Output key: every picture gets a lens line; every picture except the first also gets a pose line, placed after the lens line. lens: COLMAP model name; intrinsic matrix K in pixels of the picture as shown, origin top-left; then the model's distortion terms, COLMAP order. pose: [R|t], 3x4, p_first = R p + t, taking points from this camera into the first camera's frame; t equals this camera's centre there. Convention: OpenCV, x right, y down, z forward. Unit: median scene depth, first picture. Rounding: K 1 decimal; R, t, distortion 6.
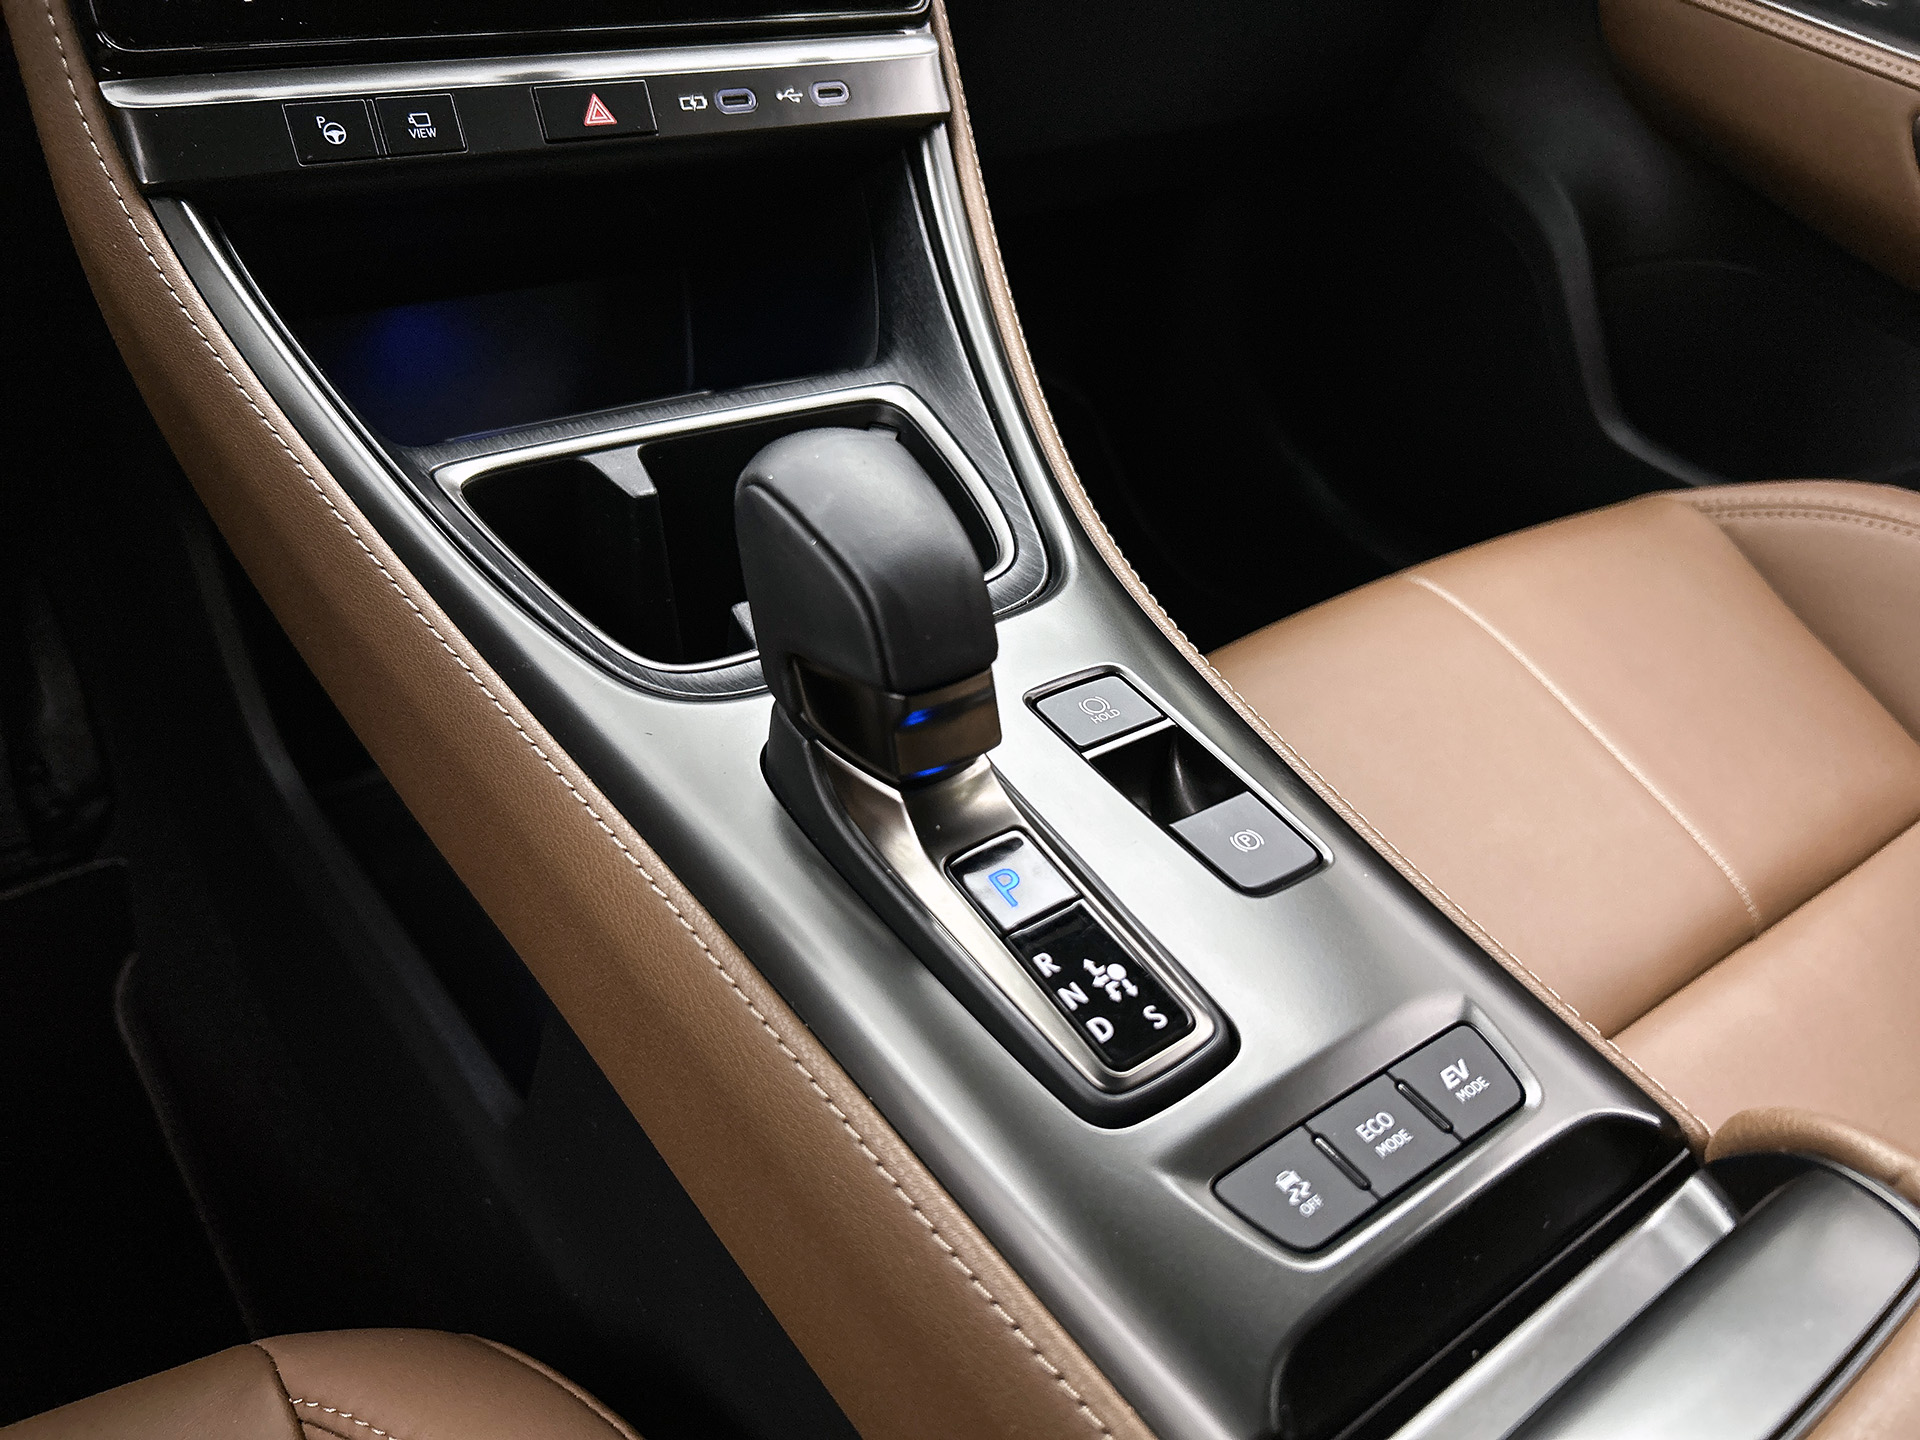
lens RADIAL K [[1468.7, 0, 960.0], [0, 1468.7, 720.0], [0, 0, 1]] dist [0.023156, 0.000619]
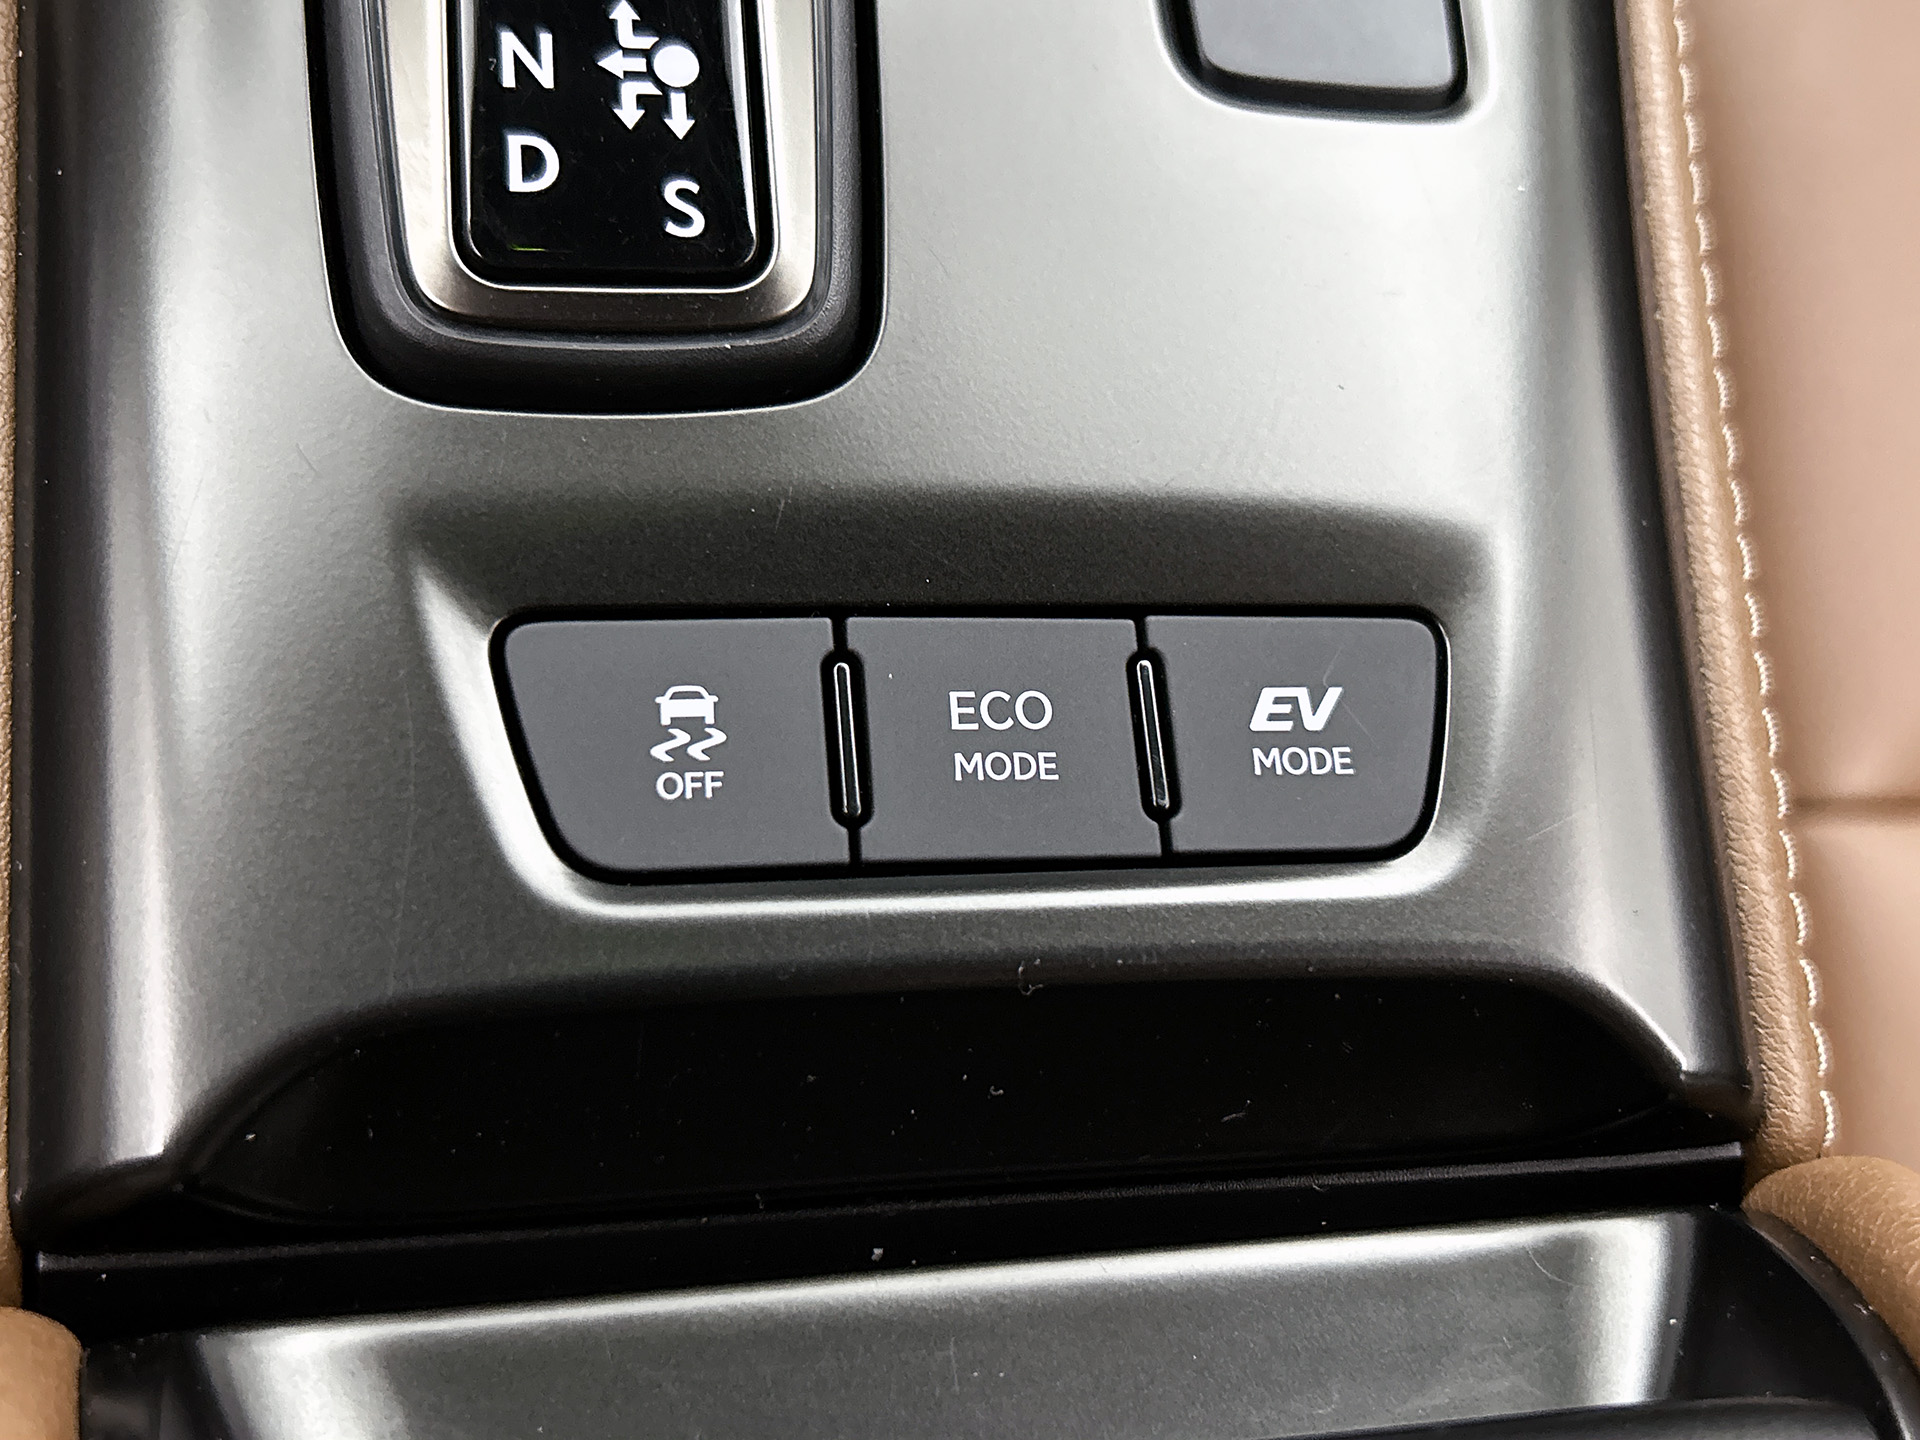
lens RADIAL K [[2127.8, 0, 960.0], [0, 2127.8, 720.0], [0, 0, 1]] dist [0.072071, 0.000092]
pose [[0.858972, 0.501443, -0.103550, 0.317060], [-0.408117, 0.792641, 0.452947, 0.022398], [0.309205, -0.346809, 0.885503, 0.467289]]
